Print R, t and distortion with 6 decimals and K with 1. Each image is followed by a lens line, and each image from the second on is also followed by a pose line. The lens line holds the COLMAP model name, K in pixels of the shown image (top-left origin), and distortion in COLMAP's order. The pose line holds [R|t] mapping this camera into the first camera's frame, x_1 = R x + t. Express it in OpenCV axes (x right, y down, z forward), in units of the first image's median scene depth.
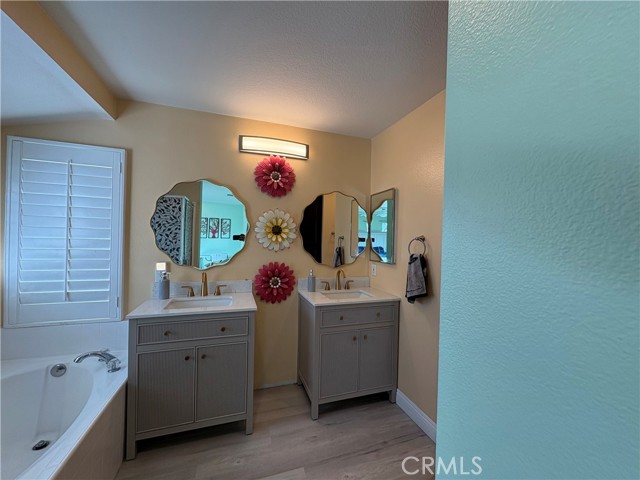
lens RADIAL K [[255.9, 0, 321.4], [0, 255.9, 240.4], [0, 0, 1]] dist [0.002187, -0.001000]
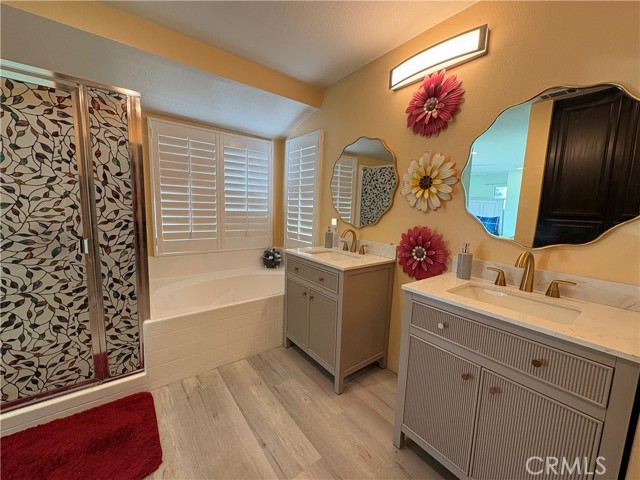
lens RADIAL K [[255.9, 0, 320.4], [0, 255.9, 240.6], [0, 0, 1]] dist [0.002187, -0.001000]
pose [[0.325587, 0.111694, -0.938892, 0.475082], [-0.032783, 0.993735, 0.106850, 0.062059], [0.944943, -0.004010, 0.327209, 0.533745]]
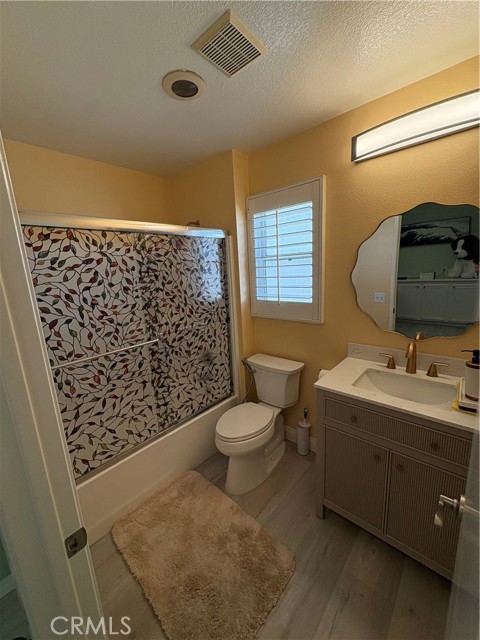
lens RADIAL K [[255.9, 0, 239.1], [0, 255.9, 320.4], [0, 0, 1]] dist [0.002187, -0.001000]
pose [[0.488361, 0.121141, -0.864192, 0.464117], [0.075255, 0.980782, 0.180011, -0.071779], [0.869391, -0.152945, 0.469859, 0.019901]]
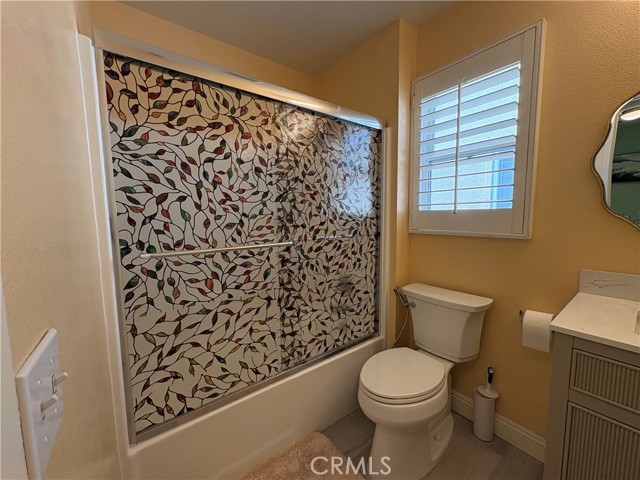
lens RADIAL K [[255.9, 0, 319.0], [0, 255.9, 240.1], [0, 0, 1]] dist [0.002187, -0.001000]
pose [[0.320292, 0.060981, -0.945354, 0.242004], [0.030142, 0.996765, 0.074510, 0.064173], [0.946839, -0.052360, 0.317418, 0.036870]]
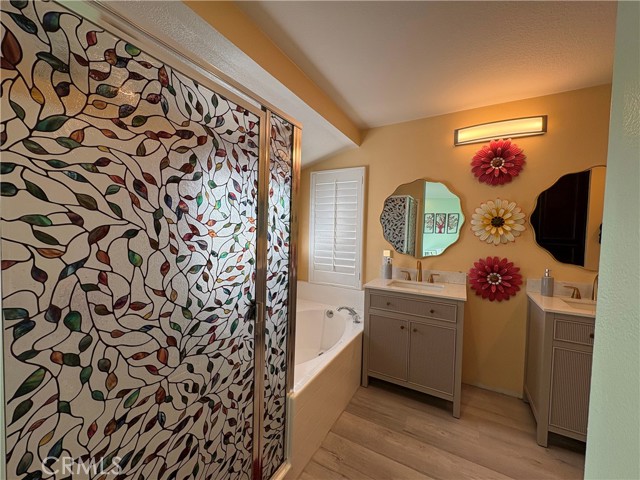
lens RADIAL K [[255.9, 0, 320.4], [0, 255.9, 240.5], [0, 0, 1]] dist [0.002187, -0.001000]
pose [[0.667736, 0.020974, -0.744103, 0.094265], [-0.008186, 0.999749, 0.020834, 0.014192], [0.744353, -0.007820, 0.667740, -0.088614]]
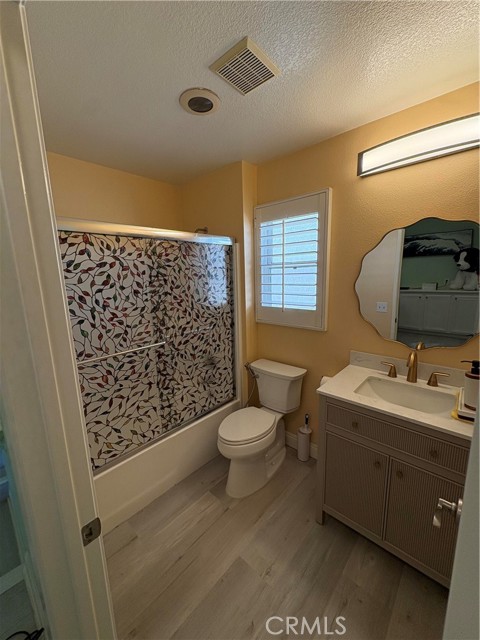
lens RADIAL K [[255.9, 0, 238.9], [0, 255.9, 320.5], [0, 0, 1]] dist [0.002187, -0.001000]
pose [[0.480666, 0.116676, -0.869107, 0.475516], [0.048613, 0.986039, 0.159260, -0.075745], [0.875555, -0.118800, 0.468284, -0.002215]]
